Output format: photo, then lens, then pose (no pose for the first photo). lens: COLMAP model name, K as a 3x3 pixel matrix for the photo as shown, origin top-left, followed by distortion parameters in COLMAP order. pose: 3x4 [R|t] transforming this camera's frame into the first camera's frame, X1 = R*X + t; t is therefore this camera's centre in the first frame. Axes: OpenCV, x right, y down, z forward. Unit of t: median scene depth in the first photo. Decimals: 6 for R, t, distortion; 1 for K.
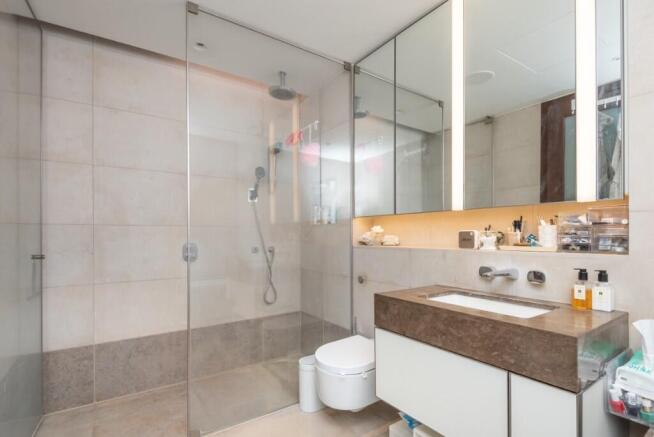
lens RADIAL K [[316.1, 0, 328.0], [0, 316.1, 237.8], [0, 0, 1]] dist [0.001412, -0.000184]
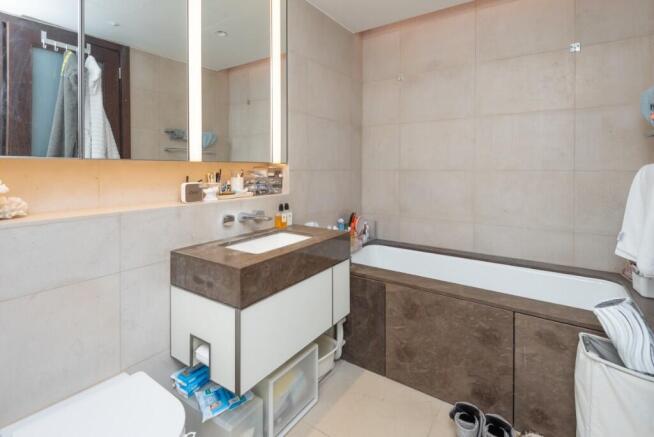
lens RADIAL K [[302.6, 0, 327.7], [0, 302.6, 199.4], [0, 0, 1]] dist [0.001296, -0.000030]
pose [[-0.347526, -0.089411, 0.933398, -0.266341], [0.012682, 0.994904, 0.100024, -0.028941], [-0.937585, 0.046598, -0.344621, 0.456057]]
